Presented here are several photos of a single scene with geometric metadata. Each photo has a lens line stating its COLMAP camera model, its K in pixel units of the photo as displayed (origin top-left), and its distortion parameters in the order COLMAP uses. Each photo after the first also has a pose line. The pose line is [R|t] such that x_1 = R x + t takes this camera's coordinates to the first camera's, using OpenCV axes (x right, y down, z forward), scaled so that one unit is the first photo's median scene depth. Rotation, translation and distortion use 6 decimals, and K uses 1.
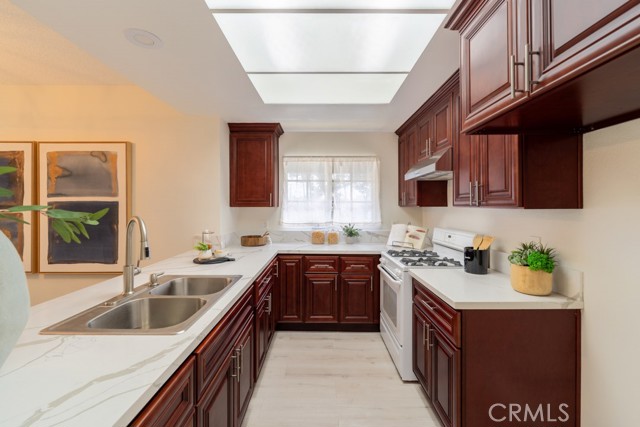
lens RADIAL K [[263.8, 0, 319.6], [0, 263.8, 206.5], [0, 0, 1]] dist [-0.000415, -0.000098]
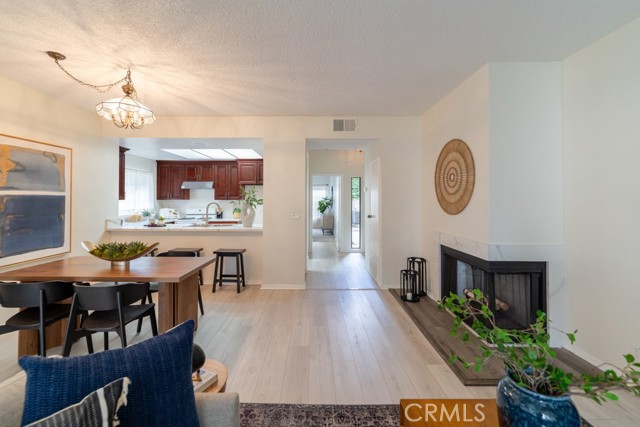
lens RADIAL K [[263.7, 0, 317.1], [0, 263.7, 195.8], [0, 0, 1]] dist [-0.000570, -0.000162]
pose [[-0.020869, 0.013107, 0.999696, -2.017890], [0.001788, 0.999913, -0.013073, -0.000310], [-0.999781, 0.001514, -0.020890, -0.151575]]
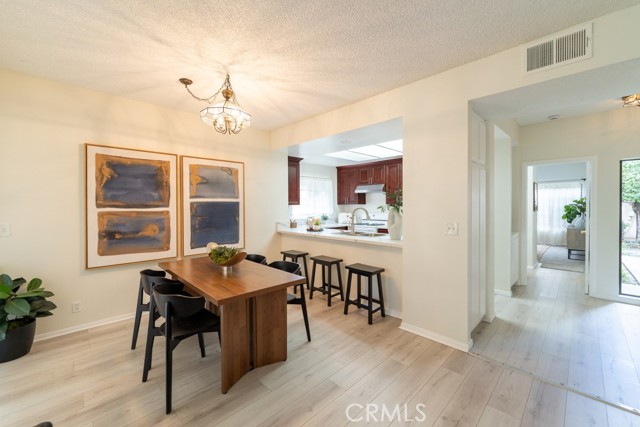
lens RADIAL K [[263.8, 0, 319.6], [0, 263.8, 206.5], [0, 0, 1]] dist [-0.000415, -0.000098]
pose [[0.699051, -0.010542, 0.714994, -1.517601], [0.007707, 0.999944, 0.007209, 0.000235], [-0.715030, 0.000471, 0.699093, -0.380600]]
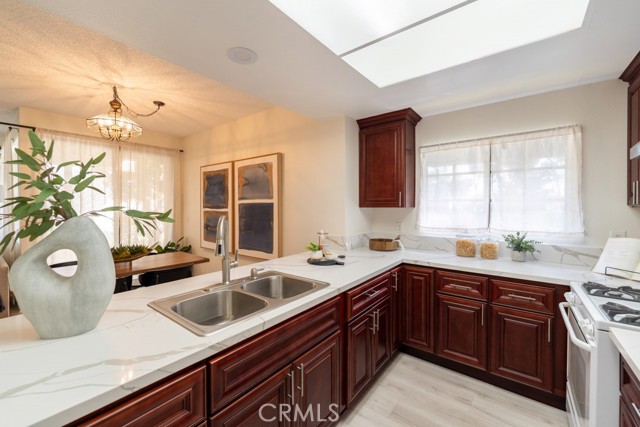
lens RADIAL K [[262.1, 0, 320.4], [0, 262.1, 209.6], [0, 0, 1]] dist [0.000943, -0.000046]
pose [[0.791263, 0.006303, -0.611443, 0.146646], [0.000579, 0.999939, 0.011058, -0.001036], [0.611475, -0.009104, 0.791211, 0.176382]]
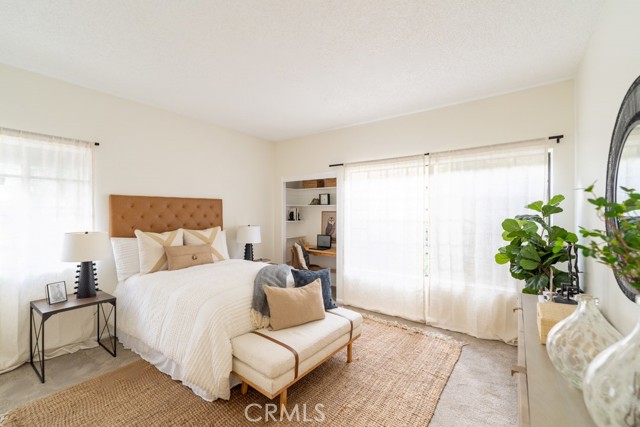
lens RADIAL K [[271.3, 0, 320.0], [0, 271.3, 213.5], [0, 0, 1]] dist [-0.000481, -0.000095]
pose [[0.578547, -0.000646, 0.815649, 1.445615], [0.000293, 1.000000, 0.000584, 0.009255], [-0.815649, -0.000099, 0.578547, -0.302623]]
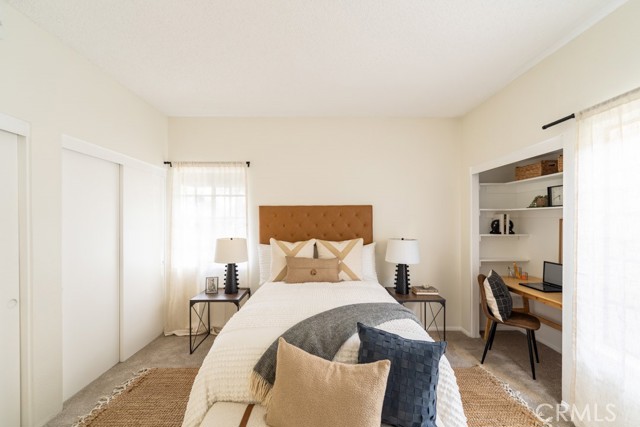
lens RADIAL K [[267.0, 0, 313.6], [0, 267.0, 220.8], [0, 0, 1]] dist [-0.000383, -0.000094]
pose [[0.999807, -0.000415, 0.019638, 2.065135], [0.000428, 1.000000, -0.000653, 0.003006], [-0.019638, 0.000661, 0.999807, -0.199974]]
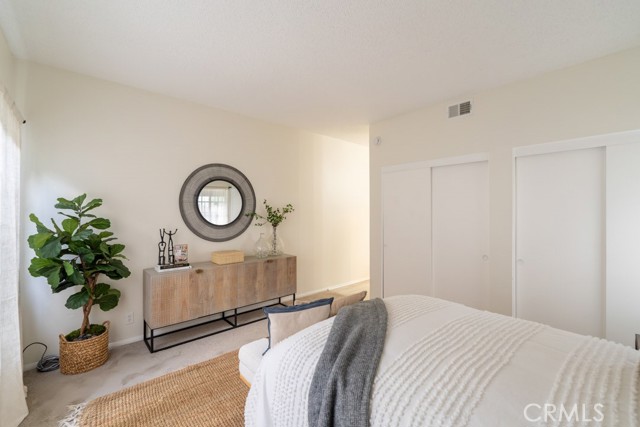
lens RADIAL K [[262.1, 0, 320.4], [0, 262.1, 209.6], [0, 0, 1]] dist [0.000943, -0.000046]
pose [[-0.736367, -0.007005, -0.676546, 2.584933], [-0.002585, 0.999968, -0.007540, 0.006781], [0.676577, -0.003803, -0.736362, 0.767572]]
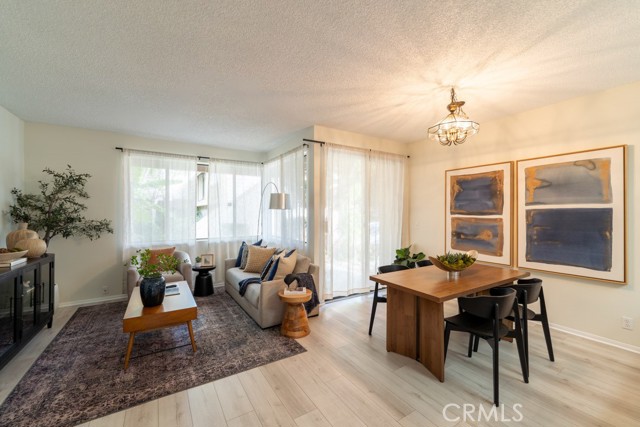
lens RADIAL K [[261.9, 0, 320.8], [0, 261.9, 213.8], [0, 0, 1]] dist [-0.001375, -0.000132]
pose [[0.545334, 0.000686, -0.838219, -0.539859], [0.002720, 0.999993, 0.002588, -0.003322], [0.838215, -0.003692, 0.545328, -0.433596]]
